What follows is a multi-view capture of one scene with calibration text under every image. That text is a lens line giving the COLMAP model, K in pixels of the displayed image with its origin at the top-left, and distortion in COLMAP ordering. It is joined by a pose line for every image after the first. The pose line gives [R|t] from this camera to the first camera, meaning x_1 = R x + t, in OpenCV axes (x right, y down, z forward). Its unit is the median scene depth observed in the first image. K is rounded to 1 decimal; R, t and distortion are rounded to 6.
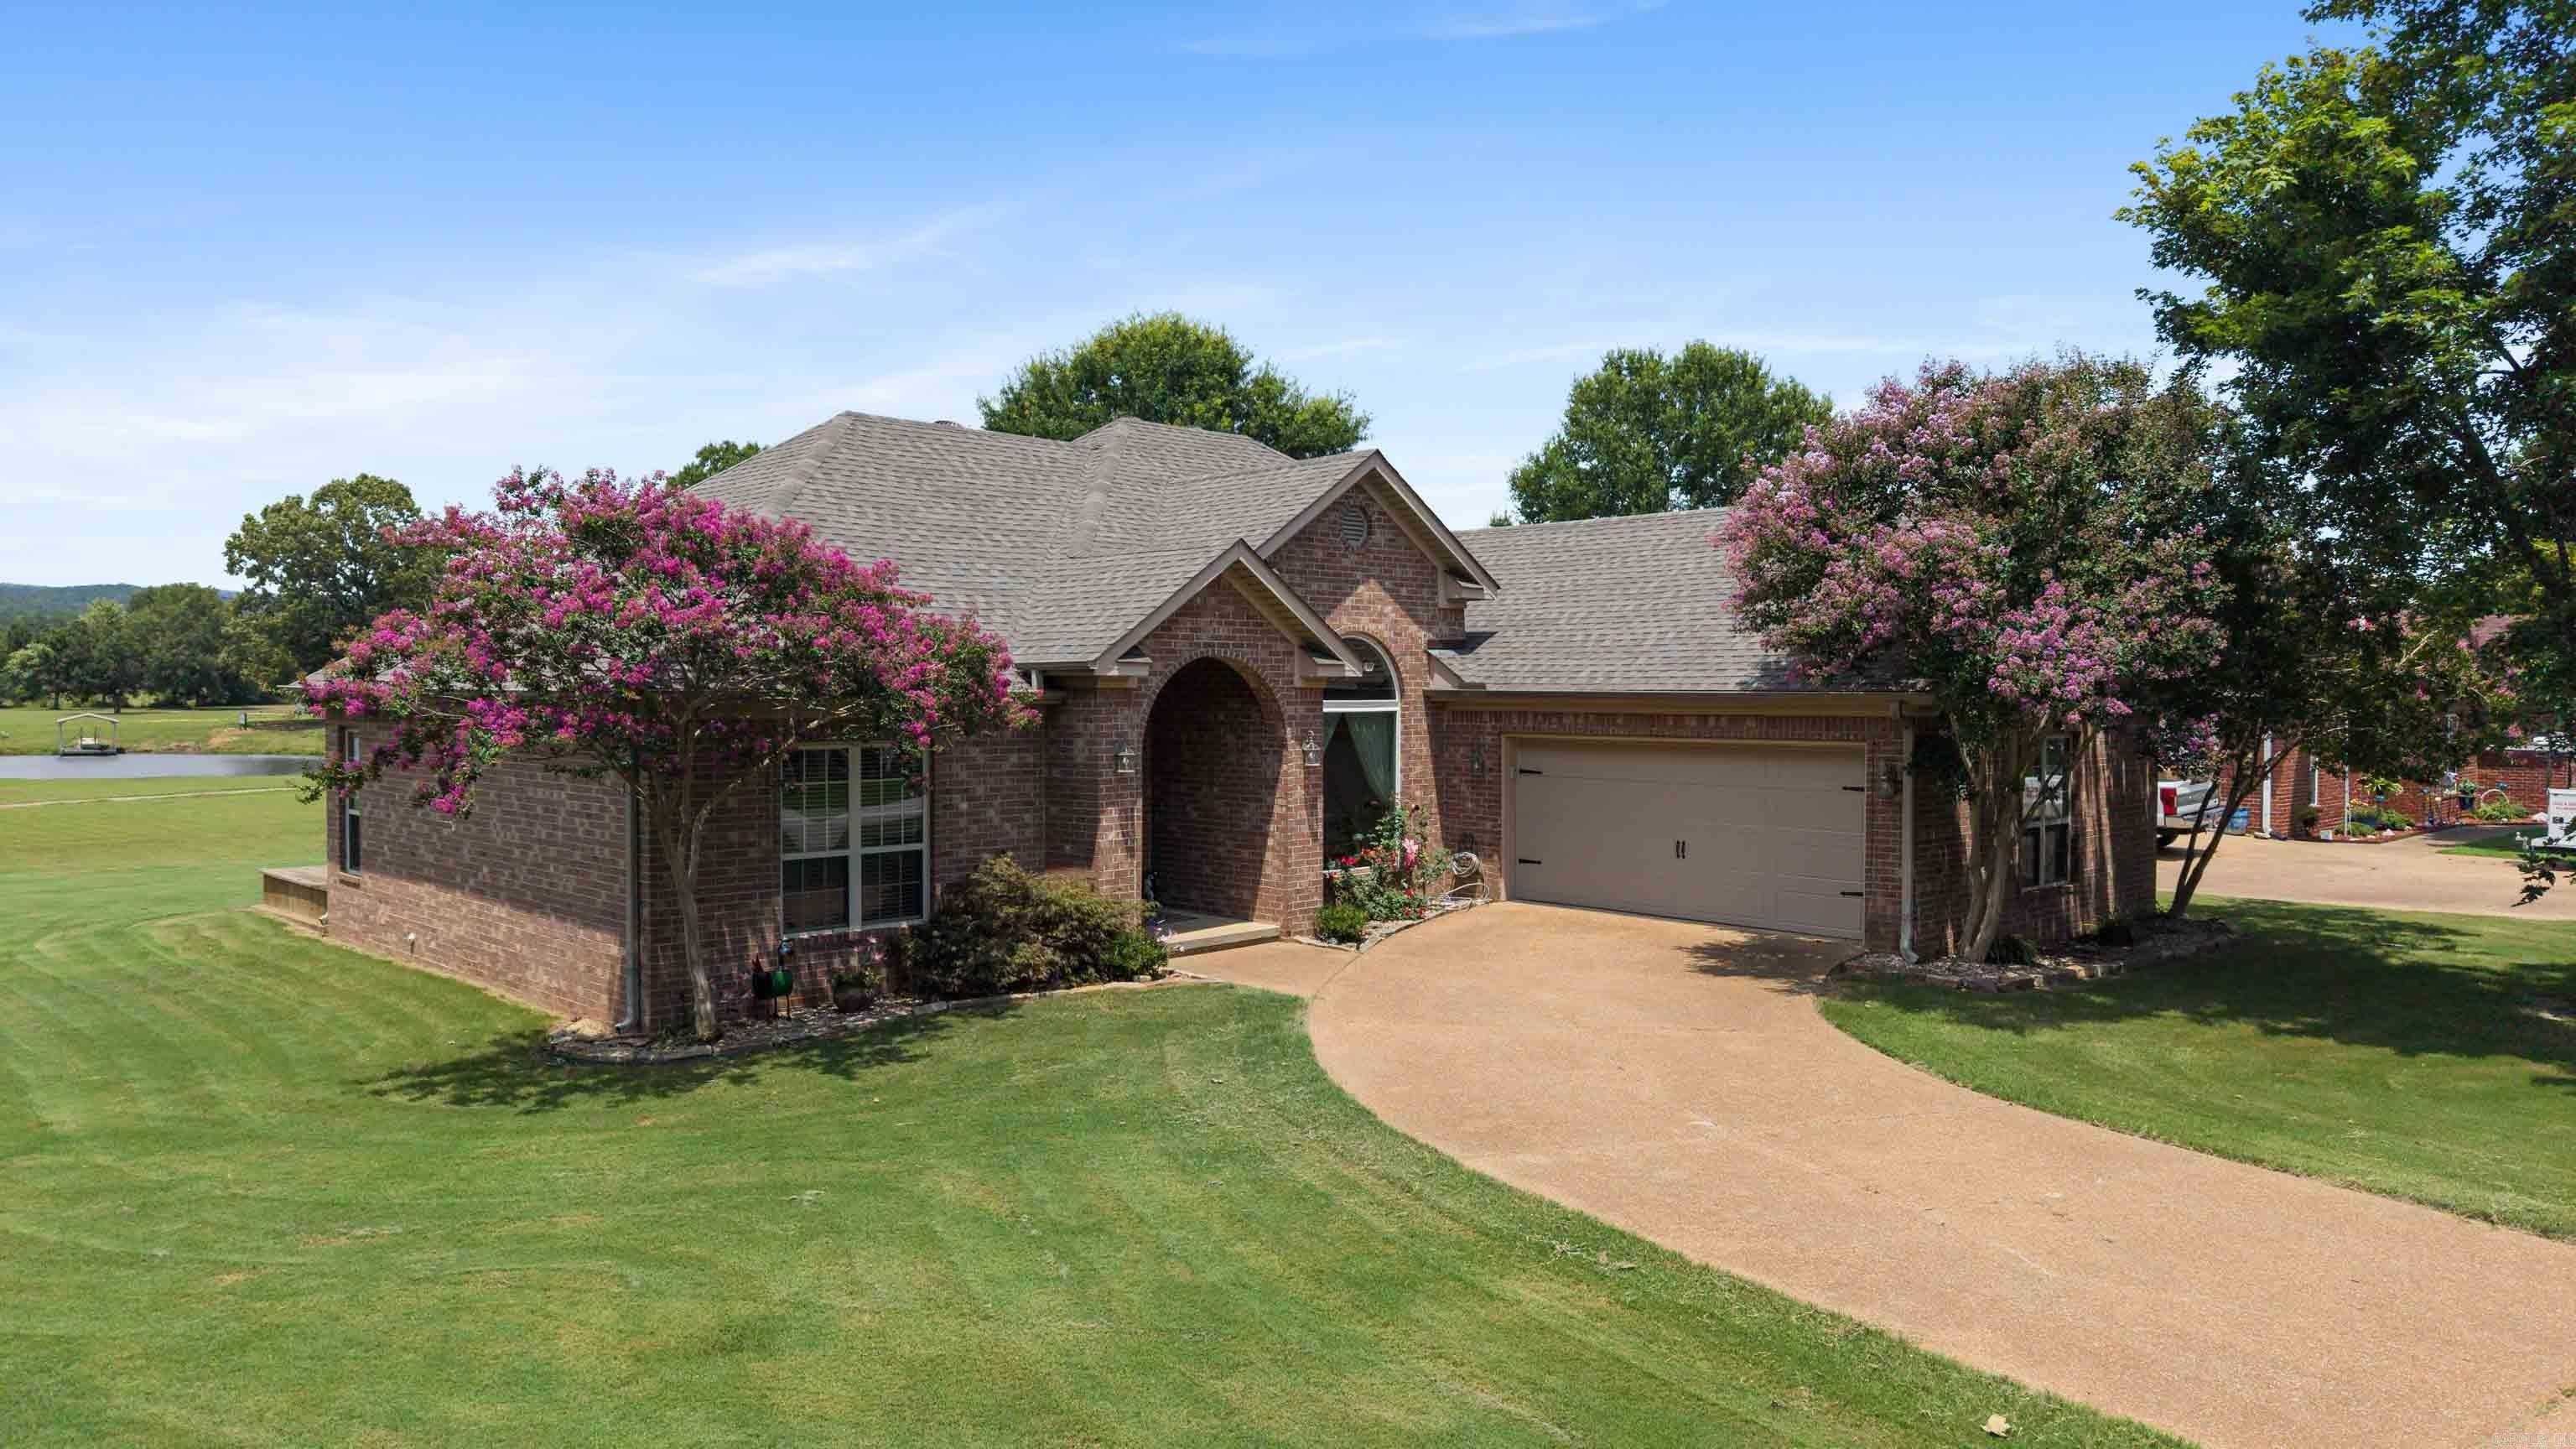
lens RADIAL K [[1717.8, 0, 1336.9], [0, 1717.8, 723.8], [0, 0, 1]] dist [0.015677, 0.002948]
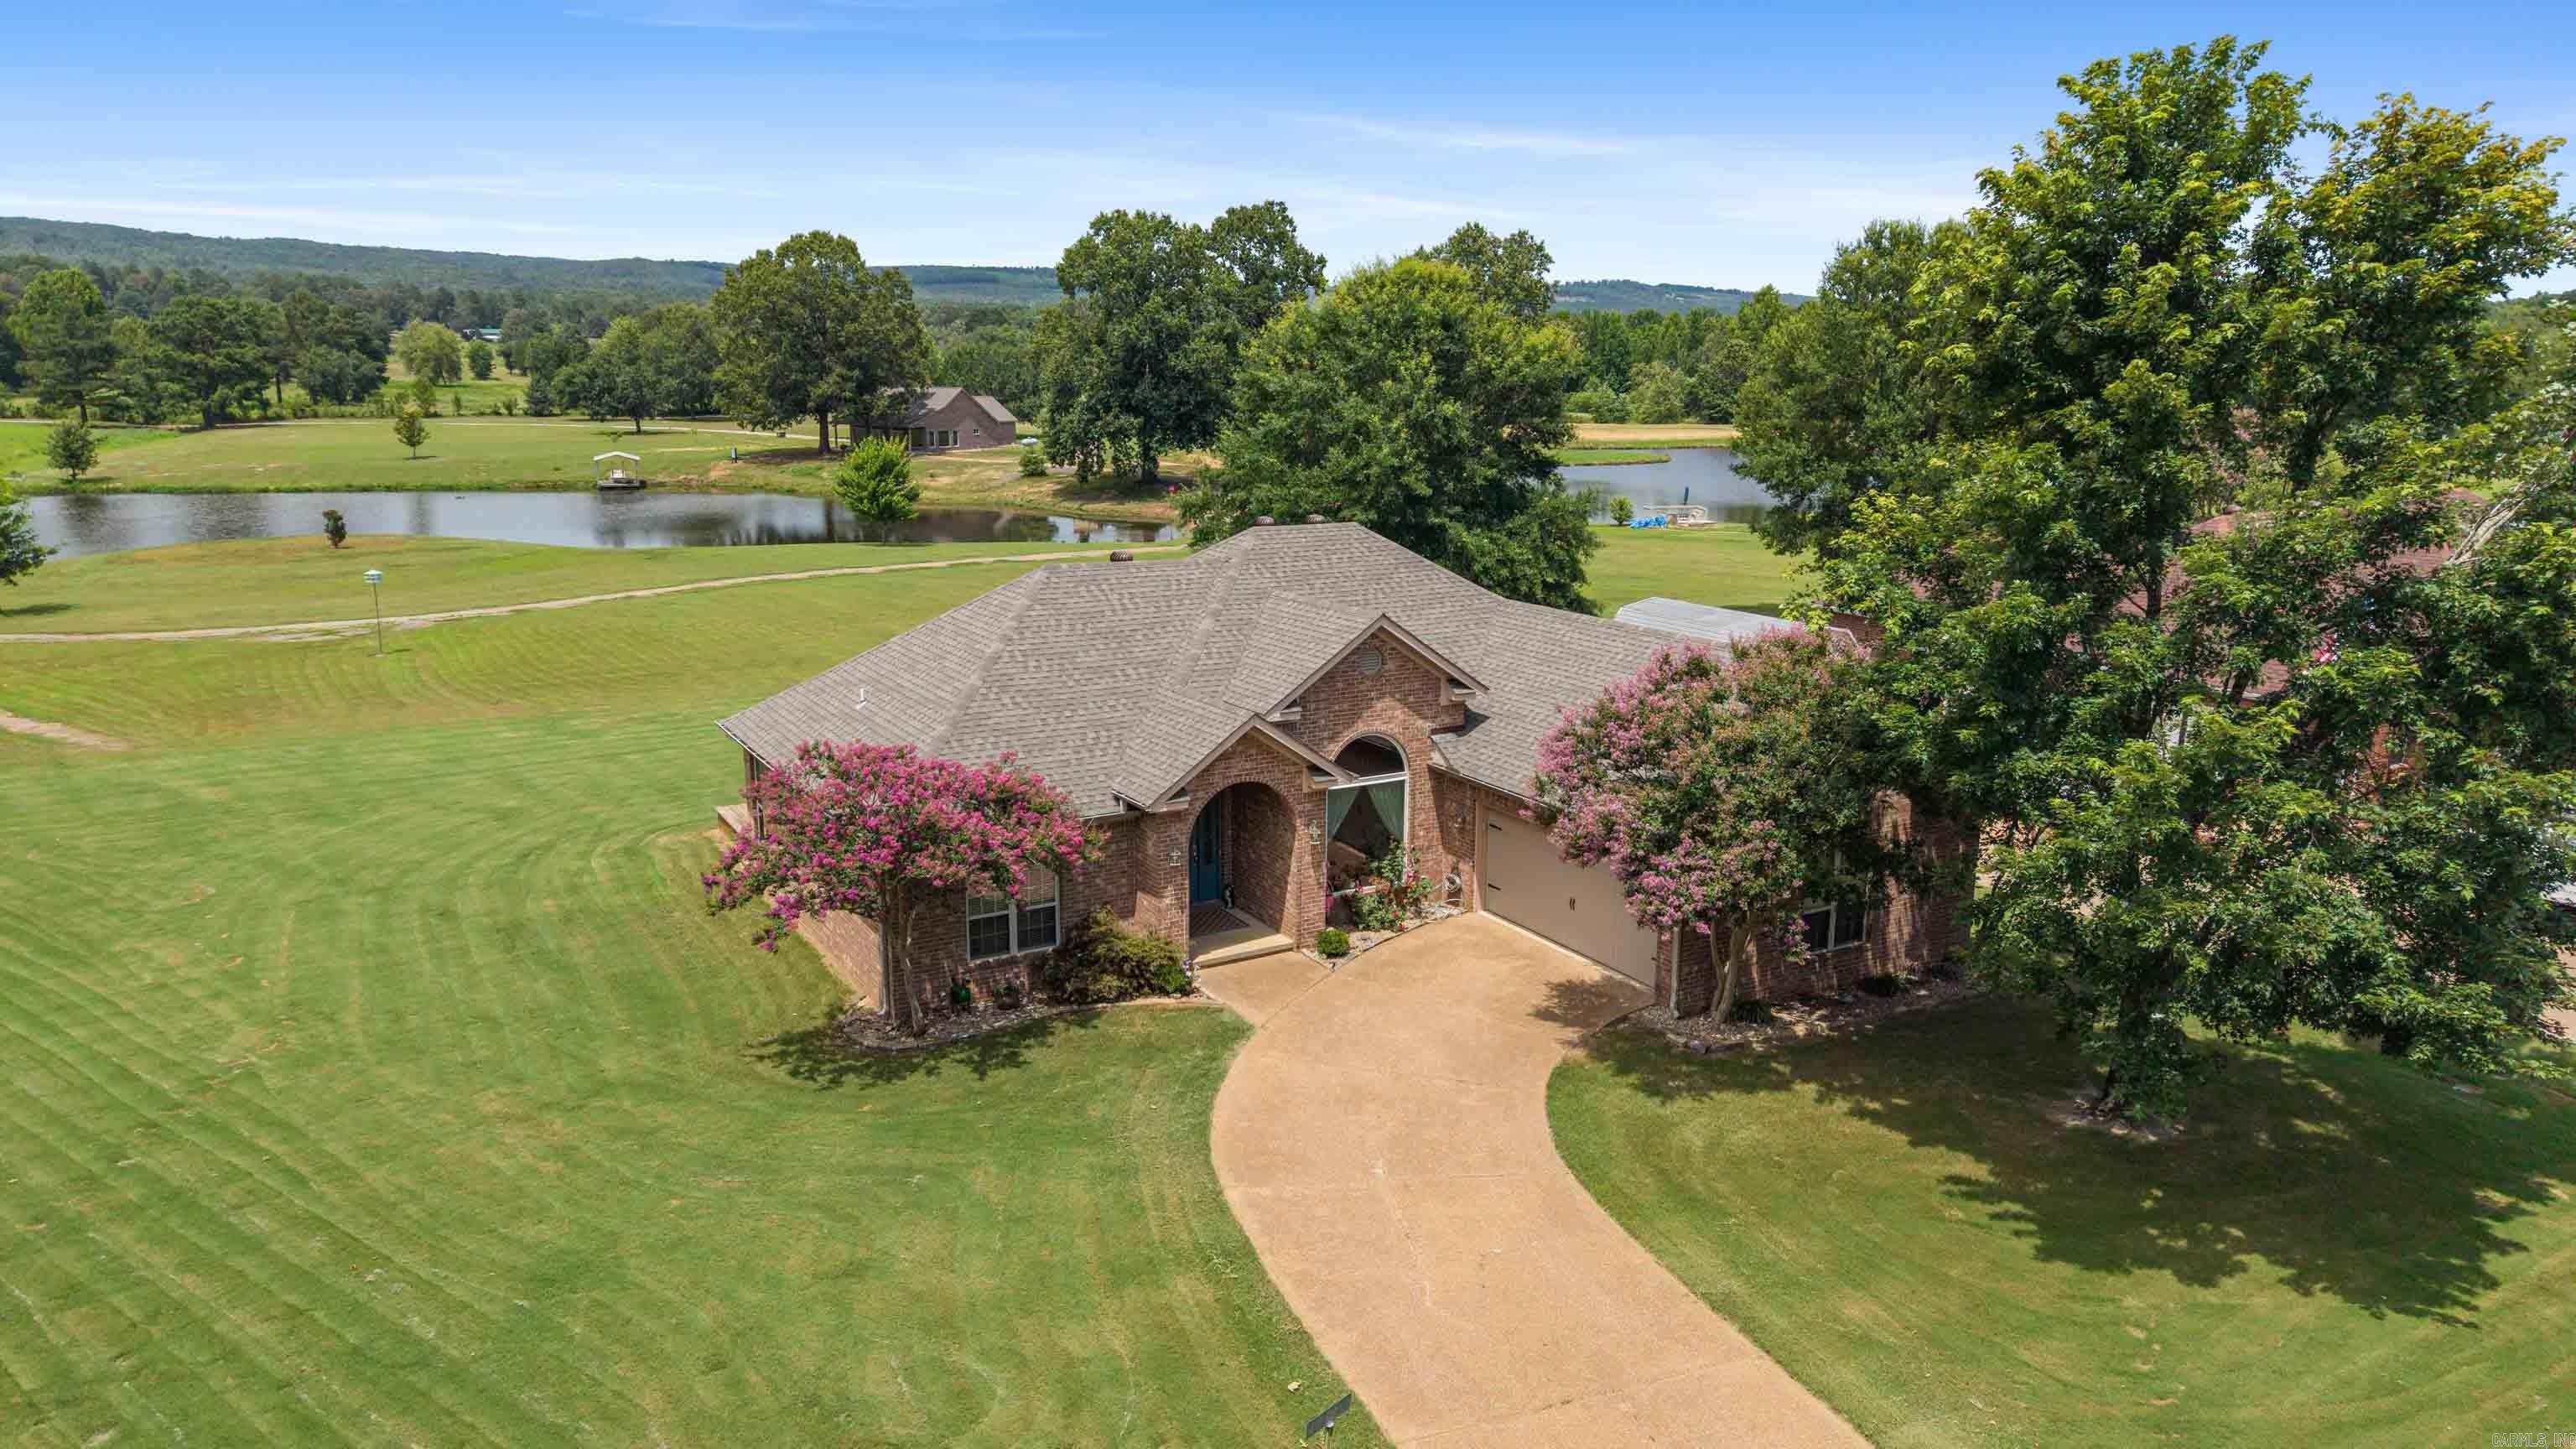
lens RADIAL K [[1700.3, 0, 1328.8], [0, 1700.3, 727.4], [0, 0, 1]] dist [0.082268, -0.088429]
pose [[0.971259, 0.058298, -0.230775, 0.337575], [-0.015431, 0.982924, 0.183362, -0.350914], [0.237524, -0.174531, 0.955574, -0.423537]]
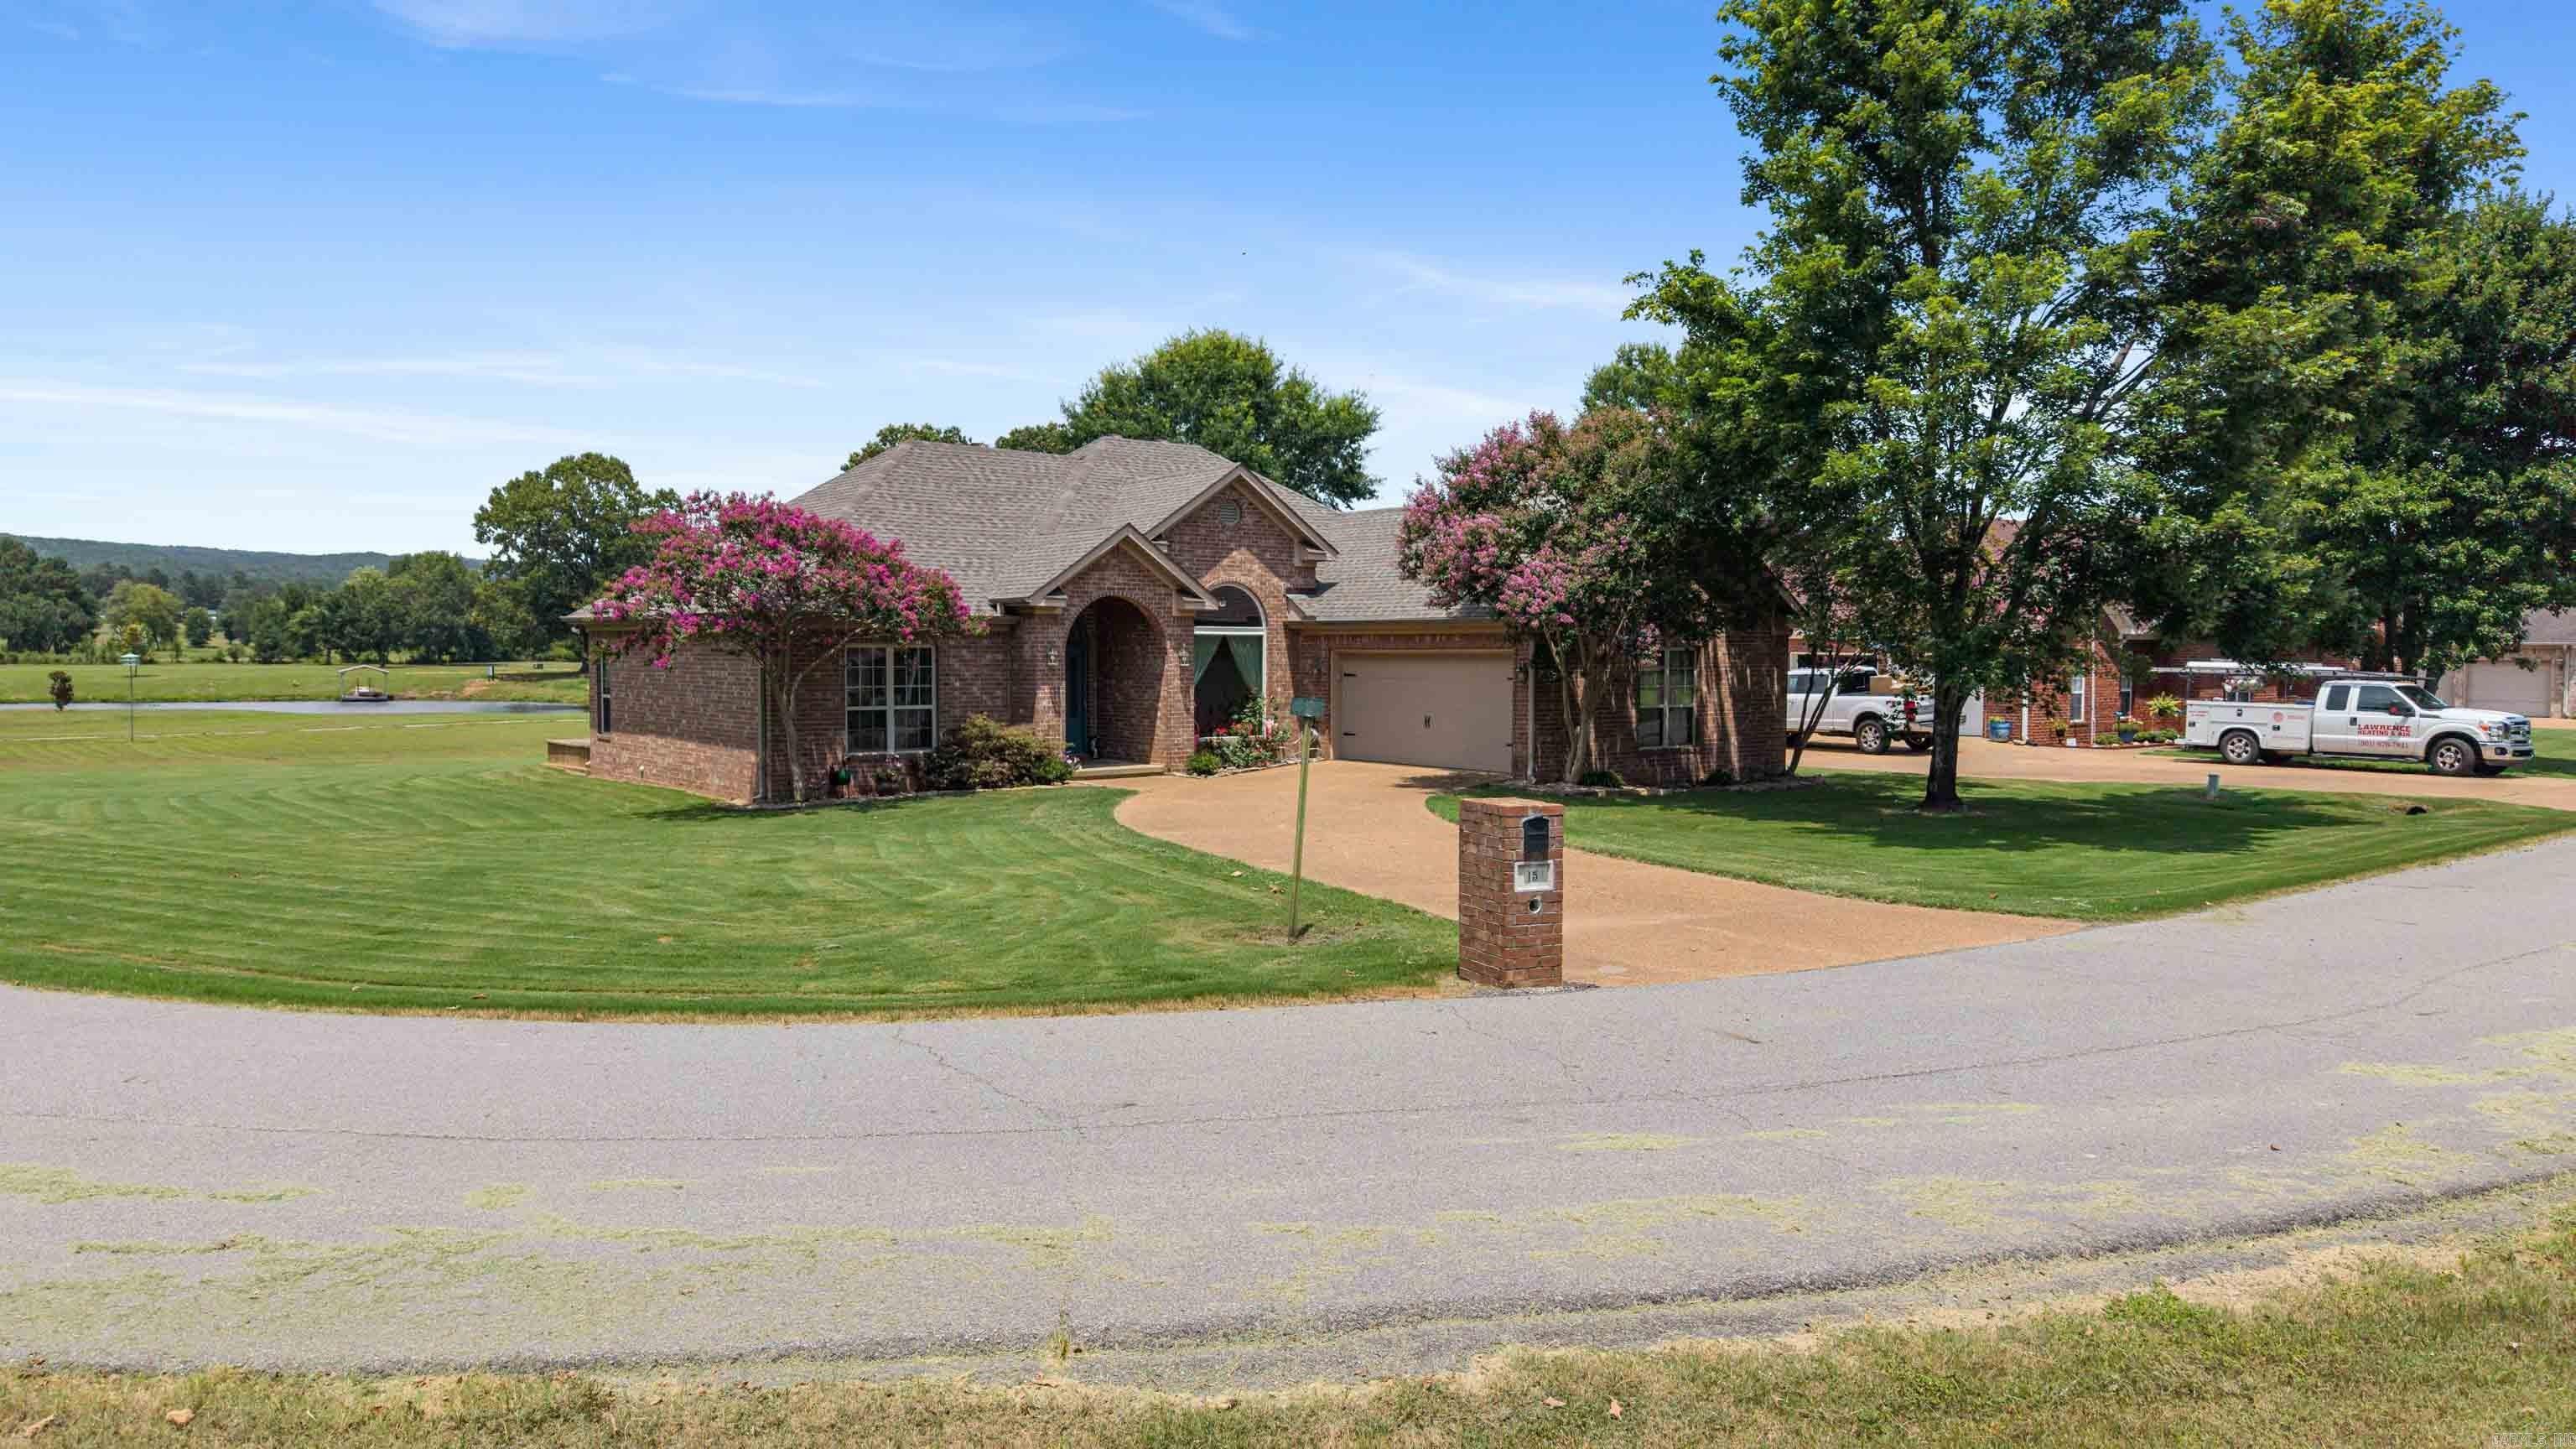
lens RADIAL K [[1700.3, 0, 1328.8], [0, 1700.3, 727.4], [0, 0, 1]] dist [0.082268, -0.088429]
pose [[0.994305, 0.005976, -0.106402, 0.284082], [-0.003453, 0.999709, 0.023884, 0.043234], [0.106514, -0.023381, 0.994036, -0.548782]]
